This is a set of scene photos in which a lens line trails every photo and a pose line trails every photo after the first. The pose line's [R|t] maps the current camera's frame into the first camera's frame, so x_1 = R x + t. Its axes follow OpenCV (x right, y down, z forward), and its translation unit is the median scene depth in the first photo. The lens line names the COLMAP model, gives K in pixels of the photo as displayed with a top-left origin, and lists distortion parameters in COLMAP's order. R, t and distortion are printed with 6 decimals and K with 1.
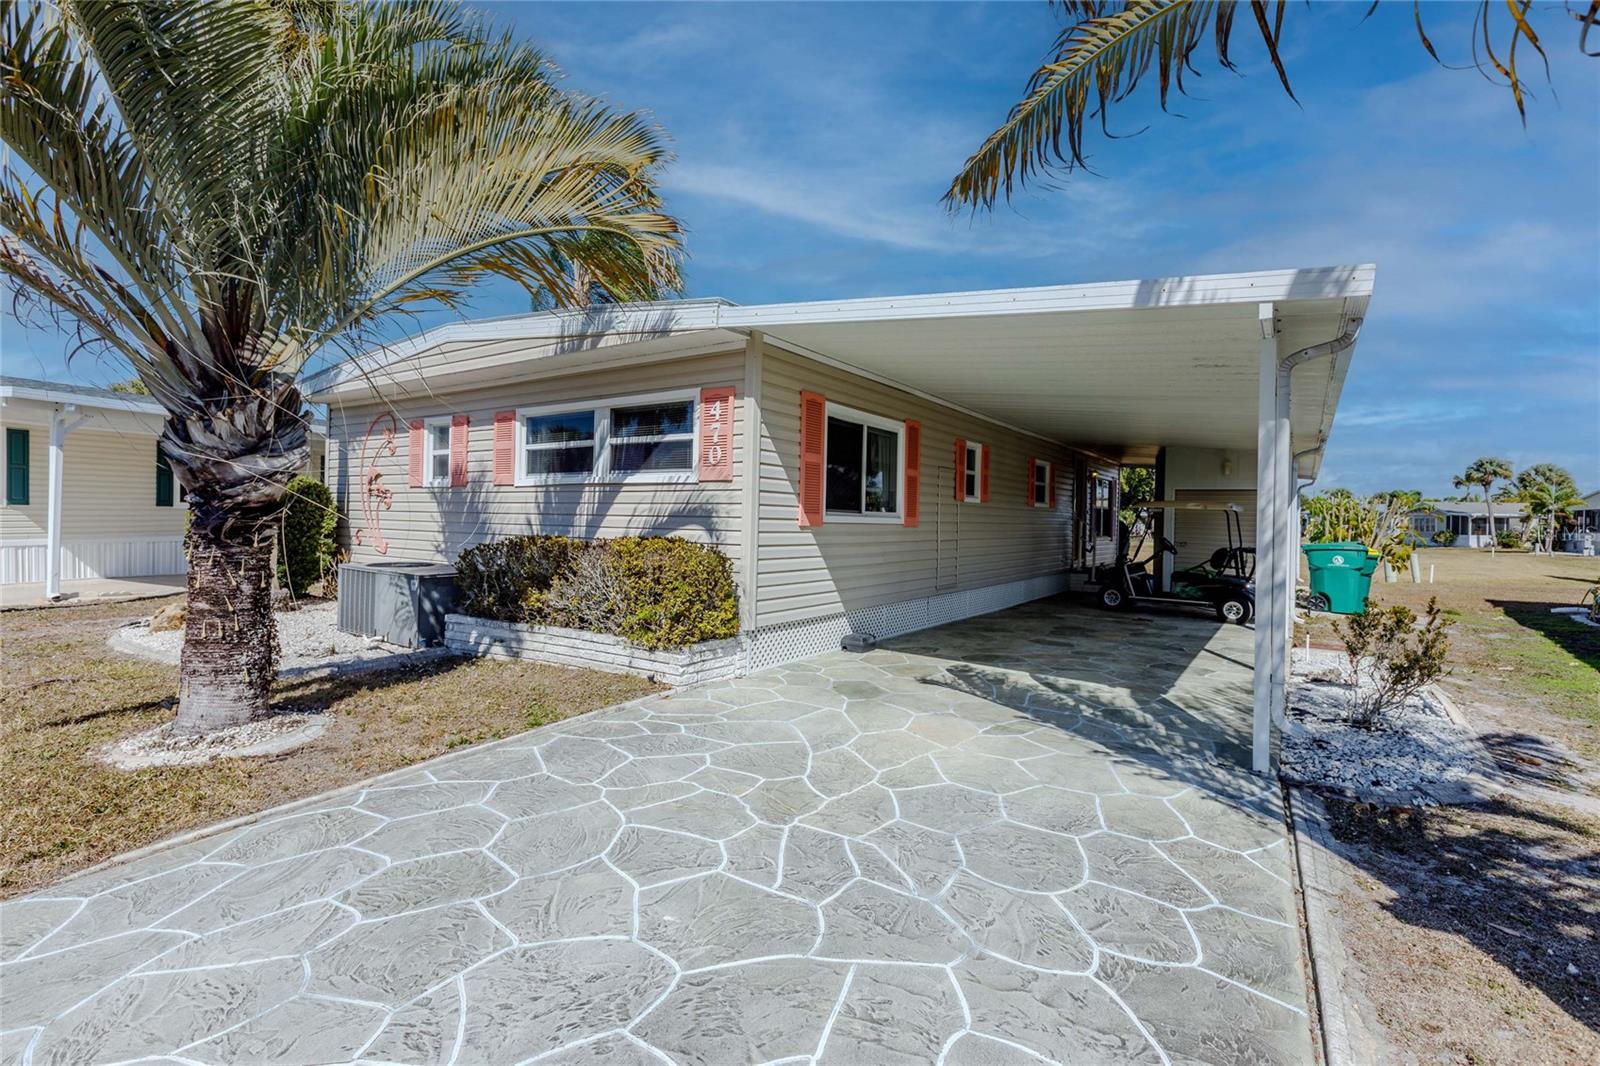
lens RADIAL K [[736.9, 0, 803.5], [0, 736.9, 526.6], [0, 0, 1]] dist [0.004407, -0.000017]
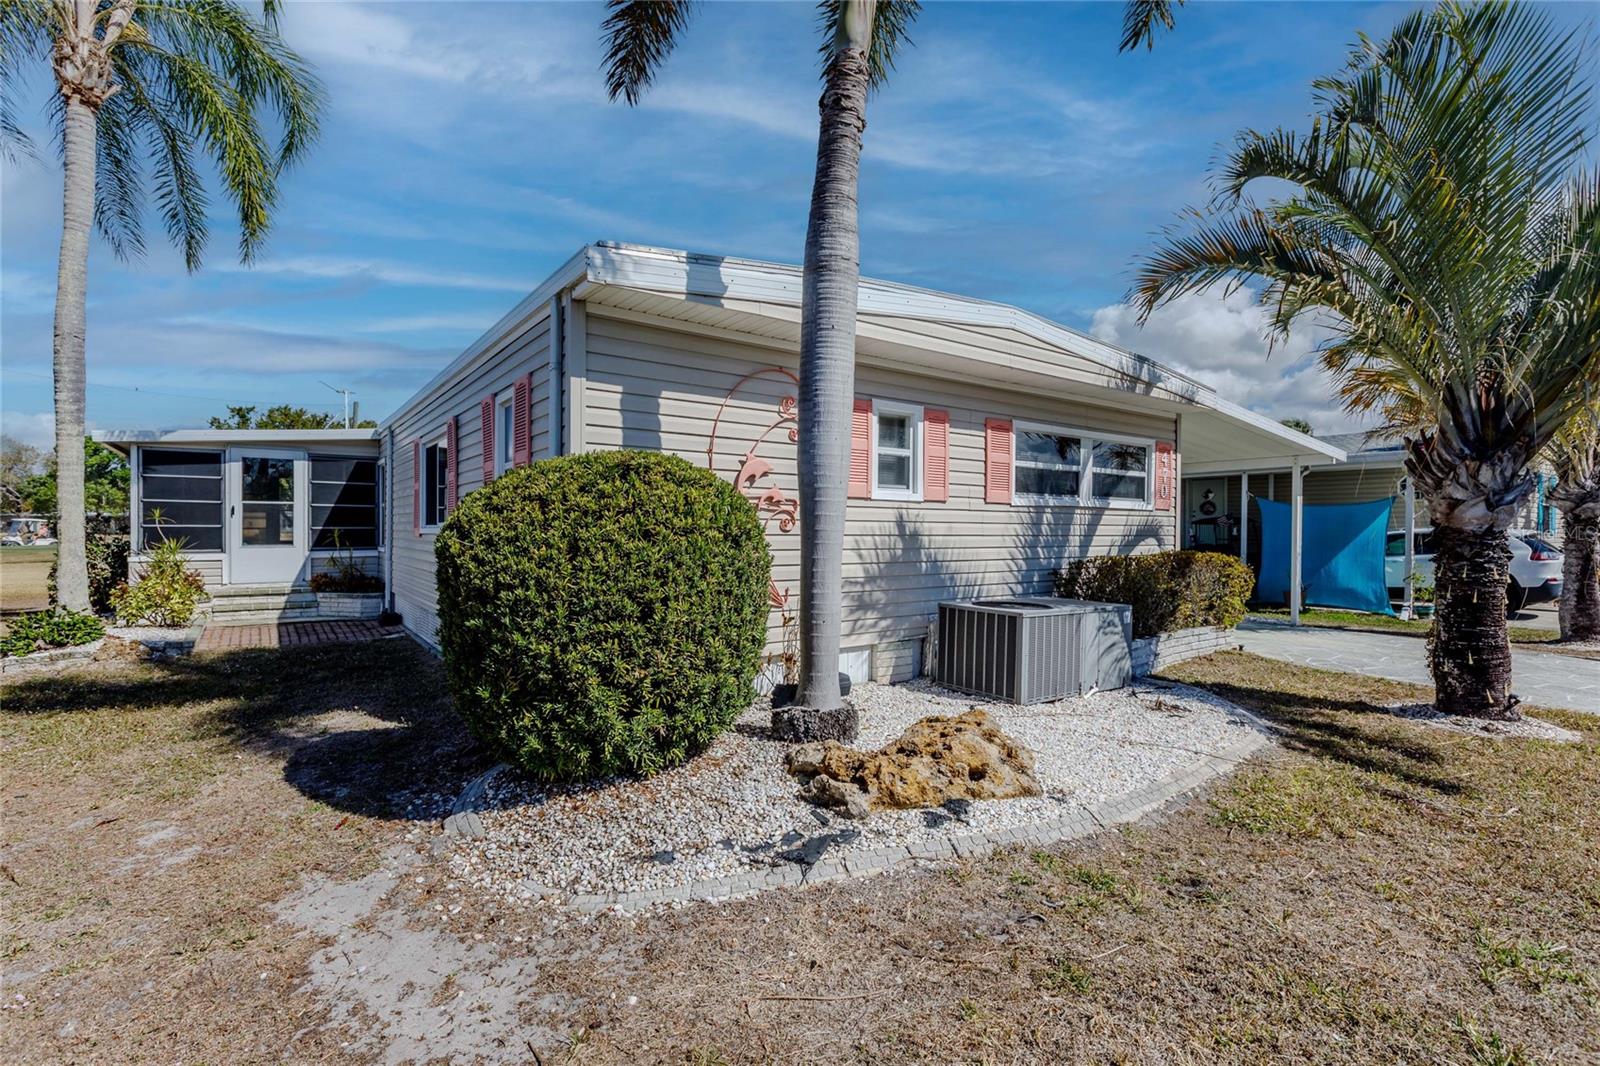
lens RADIAL K [[743.7, 0, 804.2], [0, 743.7, 525.9], [0, 0, 1]] dist [0.005194, -0.000839]
pose [[0.338409, -0.009993, 0.940946, -1.618370], [0.008871, 0.999933, 0.007429, -0.046624], [-0.940957, 0.005833, 0.338475, 1.131091]]
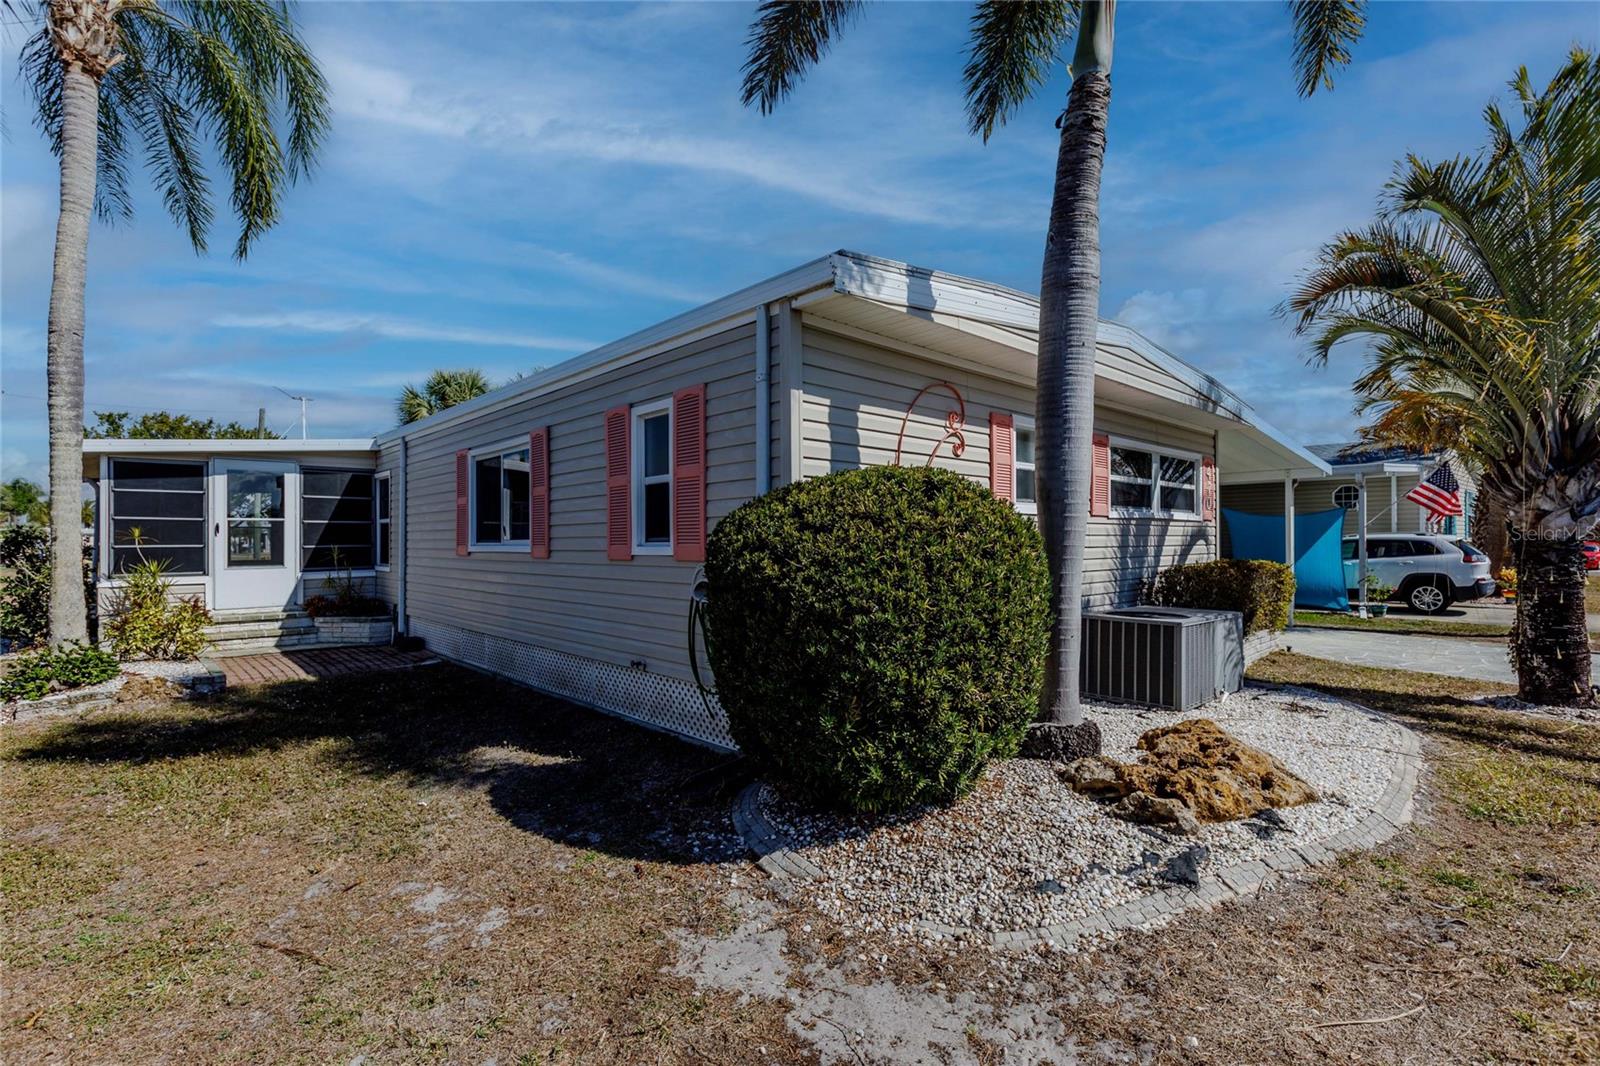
lens RADIAL K [[736.9, 0, 803.5], [0, 736.9, 526.6], [0, 0, 1]] dist [0.004407, -0.000017]
pose [[0.219161, 0.000614, 0.975688, -1.683712], [0.018082, 0.999826, -0.004690, -0.055763], [-0.975521, 0.018670, 0.219112, 1.425860]]
